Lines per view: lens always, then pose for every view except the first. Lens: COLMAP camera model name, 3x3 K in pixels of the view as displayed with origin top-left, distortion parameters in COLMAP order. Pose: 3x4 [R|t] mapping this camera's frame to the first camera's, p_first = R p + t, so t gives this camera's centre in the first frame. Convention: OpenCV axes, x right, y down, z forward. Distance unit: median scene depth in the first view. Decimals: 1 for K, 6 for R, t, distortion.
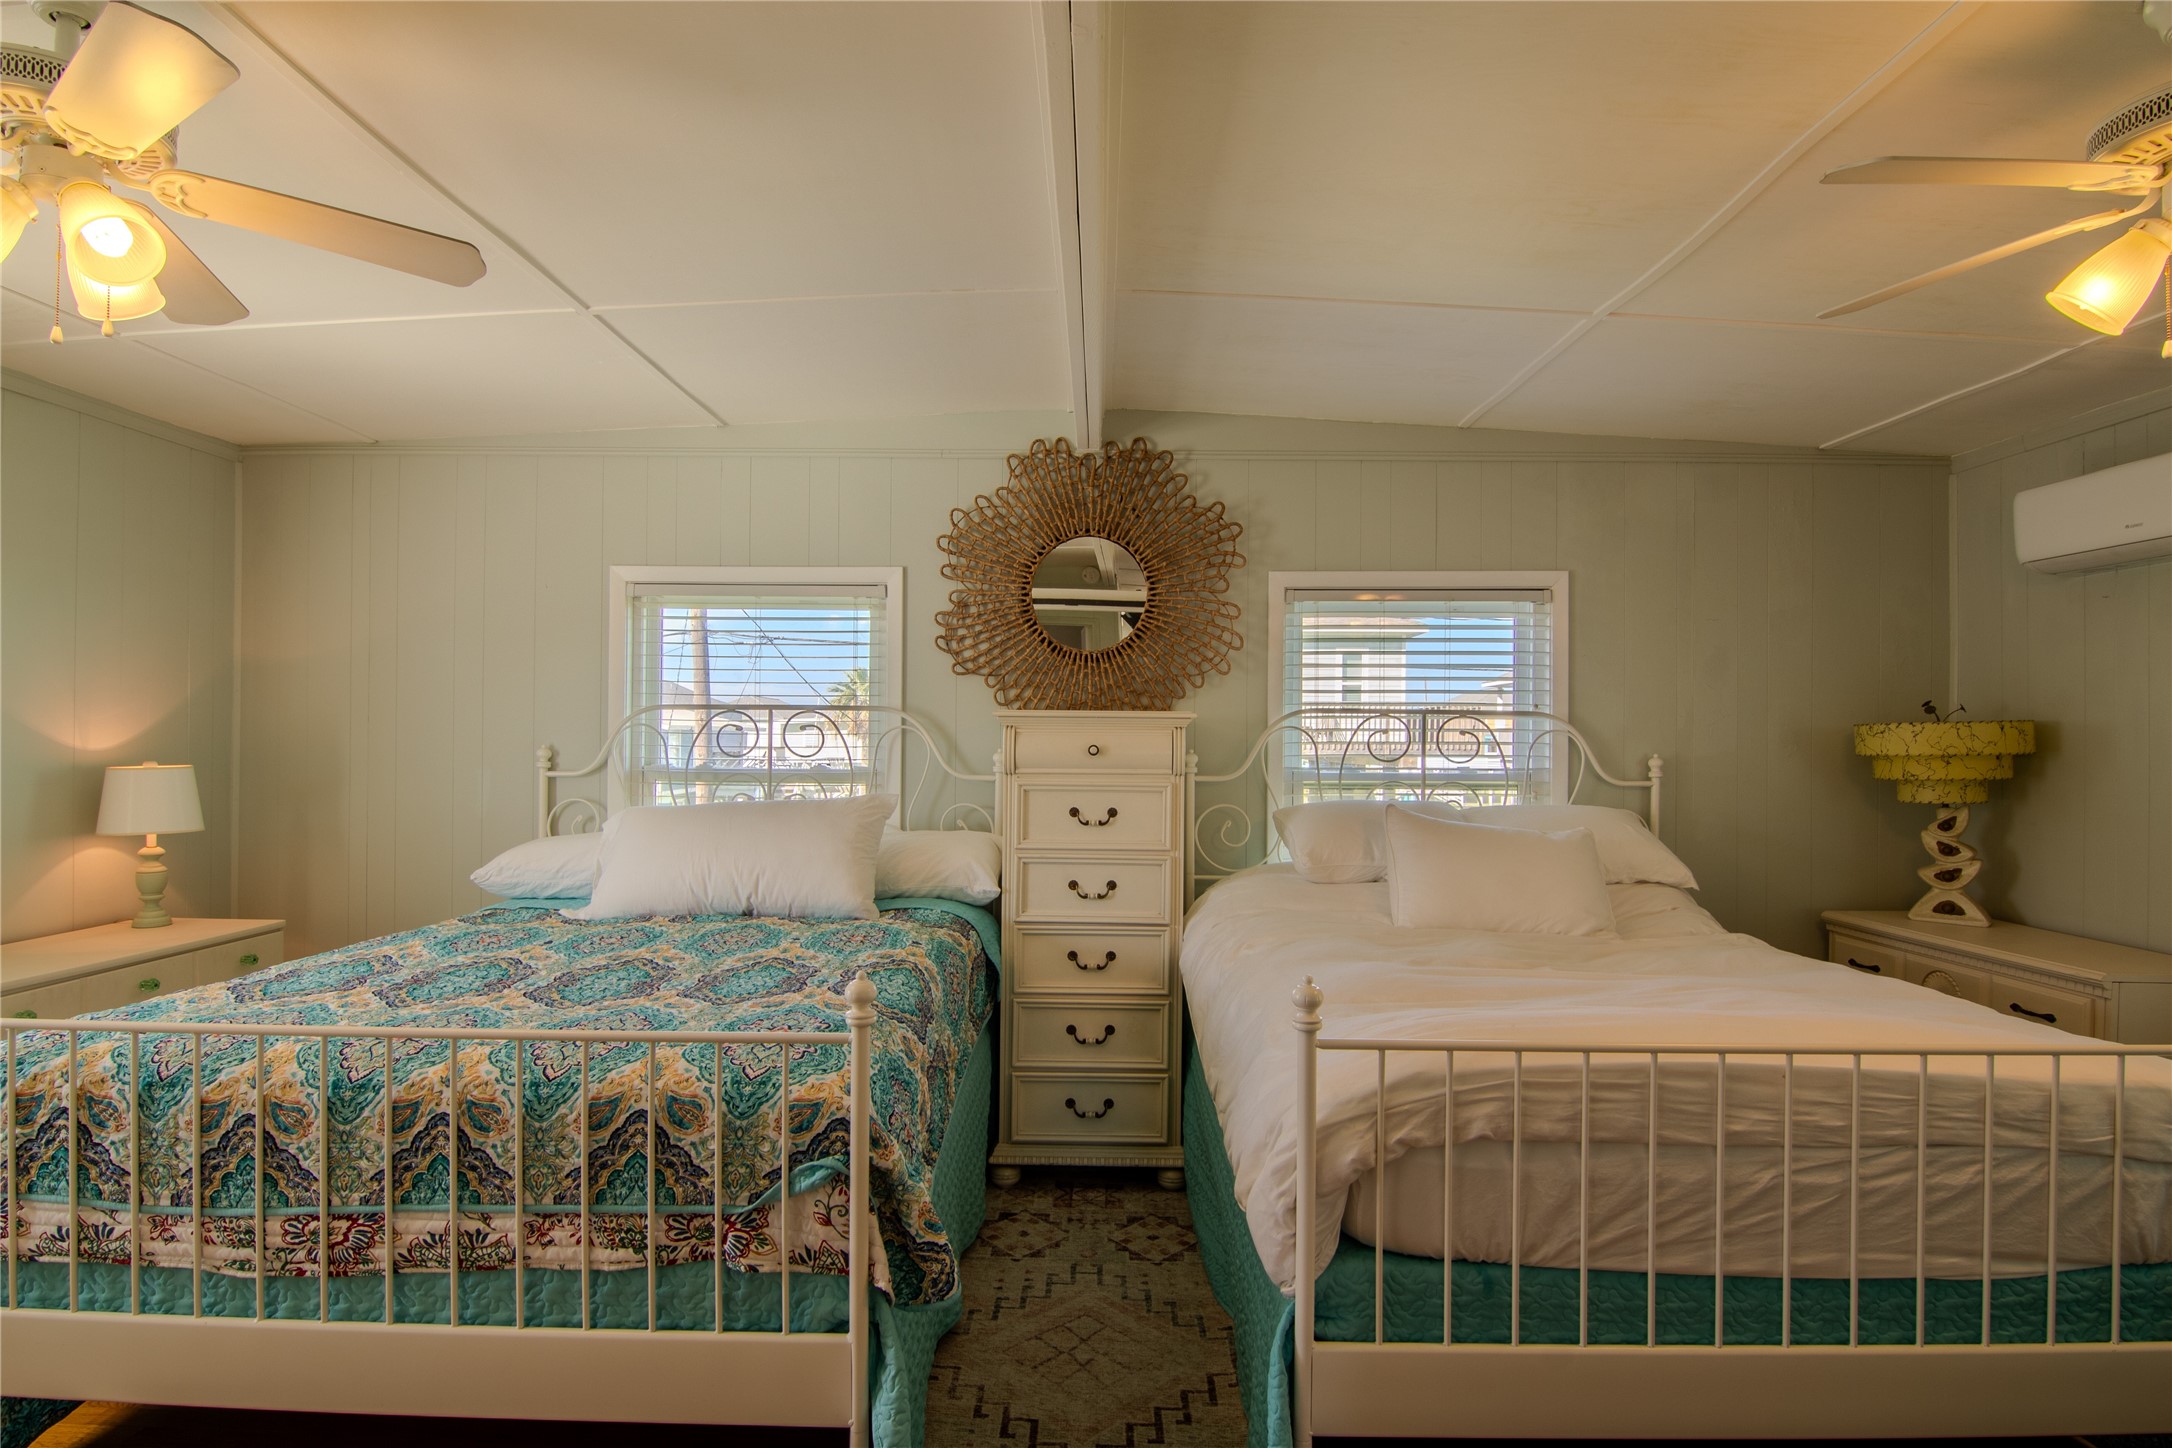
lens RADIAL K [[1102.5, 0, 1090.4], [0, 1102.5, 732.1], [0, 0, 1]] dist [-0.007498, -0.010185]
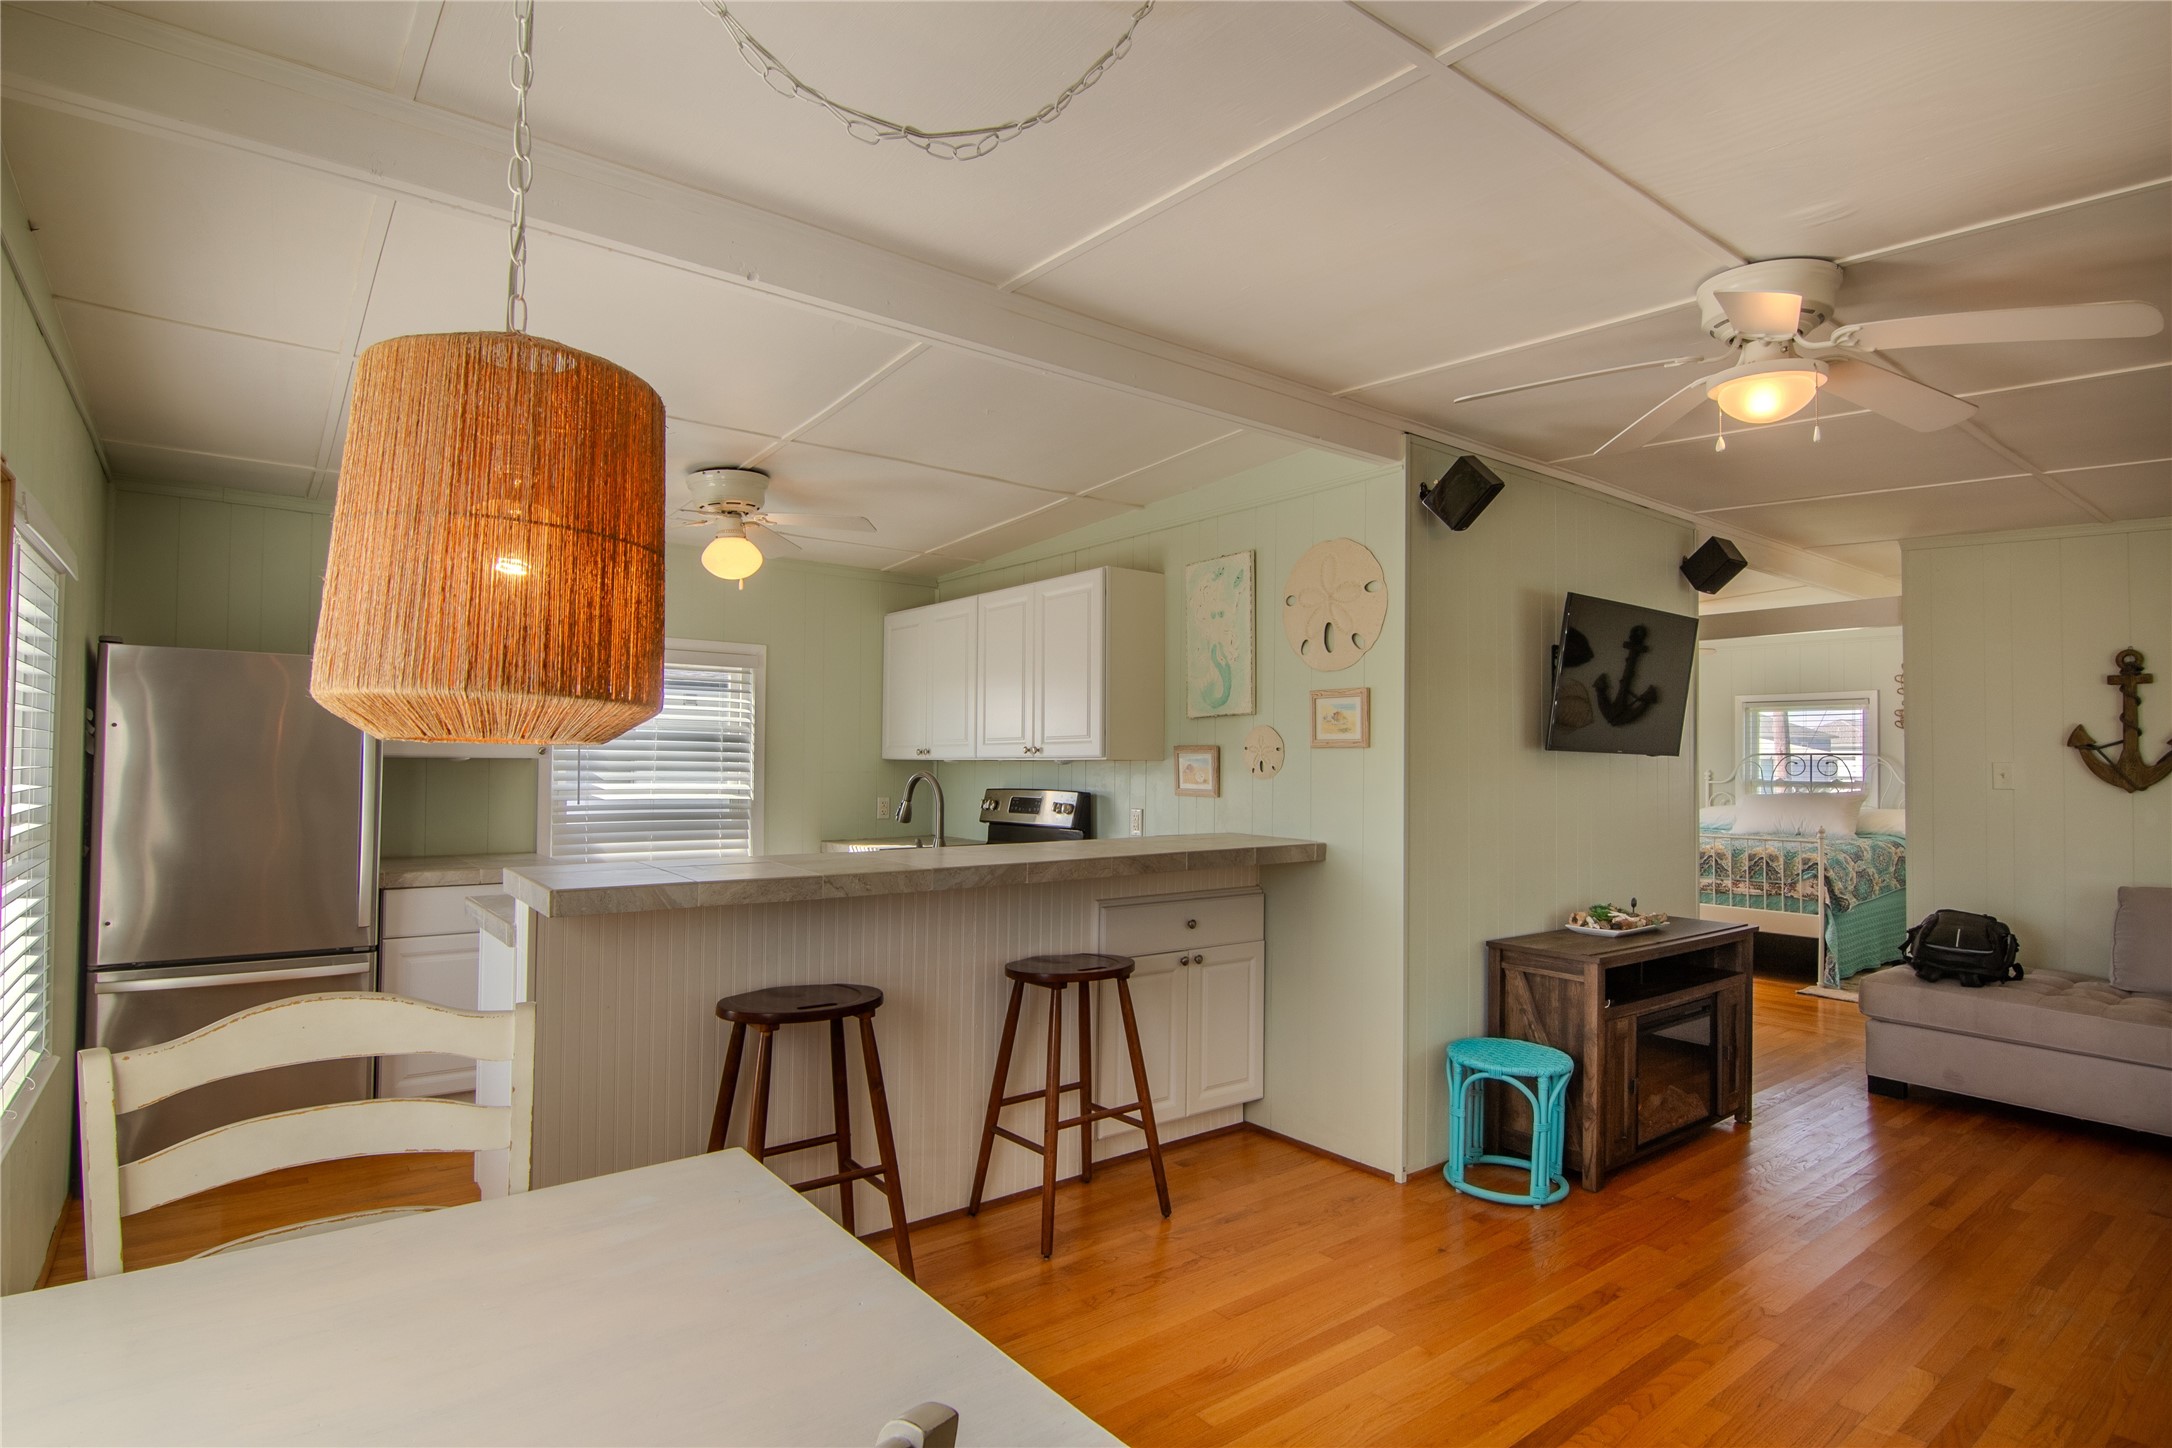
lens RADIAL K [[1102.5, 0, 1084.0], [0, 1102.5, 737.7], [0, 0, 1]] dist [-0.007498, -0.010185]
pose [[0.616555, -0.016966, -0.787129, 0.587860], [0.001798, 0.999796, -0.020141, -0.013561], [0.787310, 0.011002, 0.616459, -1.639588]]
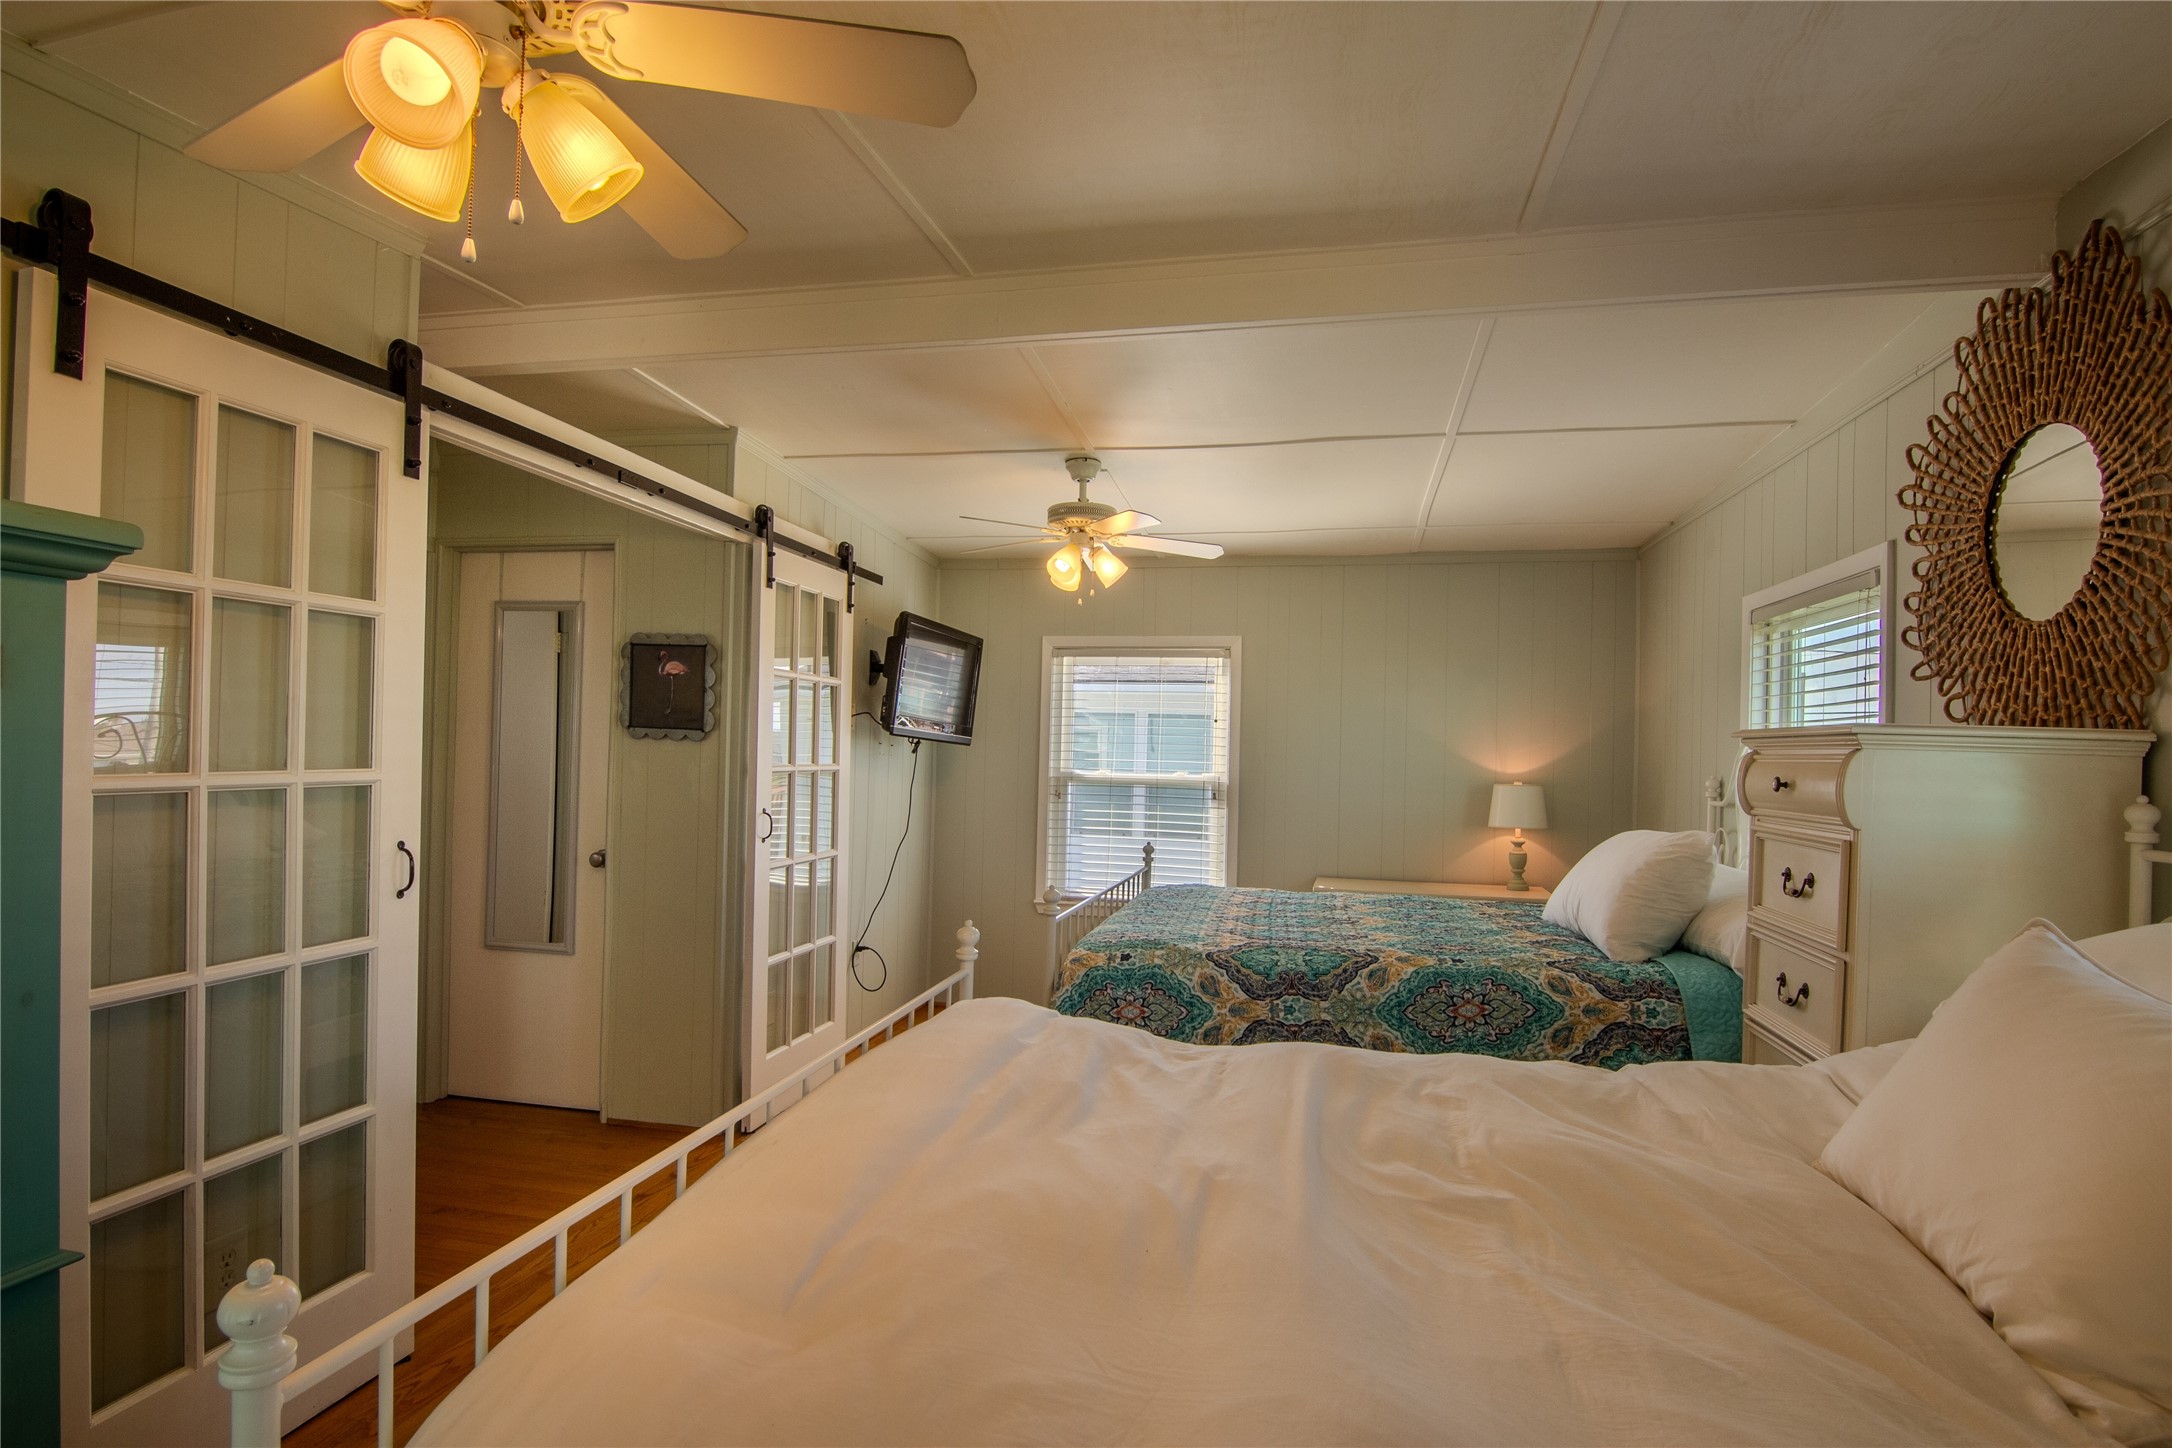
lens RADIAL K [[1102.5, 0, 1084.2], [0, 1102.5, 740.9], [0, 0, 1]] dist [-0.007498, -0.010185]
pose [[-0.204254, -0.021420, -0.978684, 0.690217], [-0.022071, 0.999607, -0.017271, 0.008775], [0.978669, 0.018073, -0.204647, 0.658043]]
